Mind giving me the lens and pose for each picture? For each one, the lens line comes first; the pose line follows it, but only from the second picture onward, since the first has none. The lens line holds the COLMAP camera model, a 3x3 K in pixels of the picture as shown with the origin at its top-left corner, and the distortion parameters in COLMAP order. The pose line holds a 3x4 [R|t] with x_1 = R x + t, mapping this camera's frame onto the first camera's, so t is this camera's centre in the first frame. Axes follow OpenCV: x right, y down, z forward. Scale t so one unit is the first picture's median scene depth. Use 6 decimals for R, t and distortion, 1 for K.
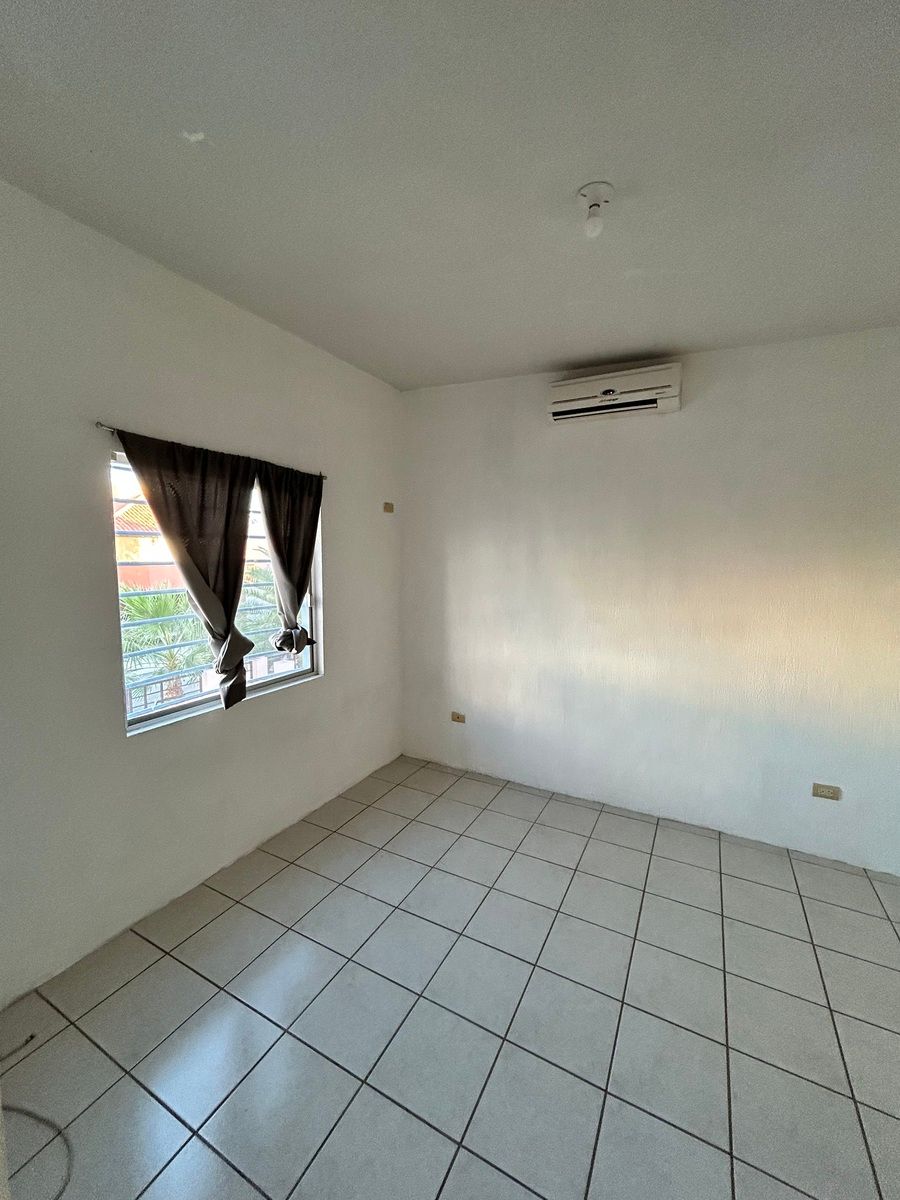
lens RADIAL K [[486.4, 0, 455.3], [0, 486.4, 599.0], [0, 0, 1]] dist [0.002675, 0.000195]
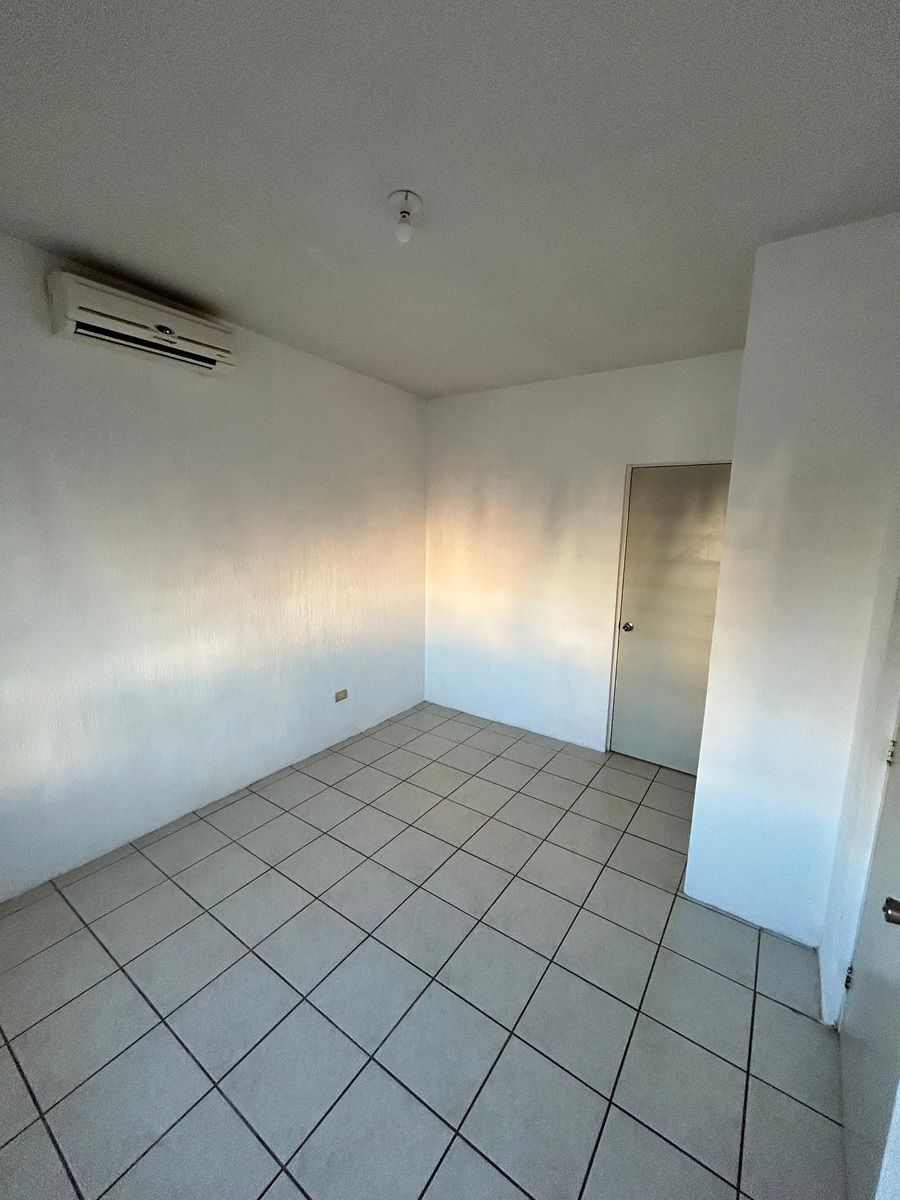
lens RADIAL K [[486.4, 0, 454.5], [0, 486.4, 600.0], [0, 0, 1]] dist [0.002675, 0.000195]
pose [[0.112724, -0.181620, 0.976887, -0.492685], [0.062610, 0.982498, 0.175438, -0.097849], [-0.991652, 0.041387, 0.122122, 0.445028]]
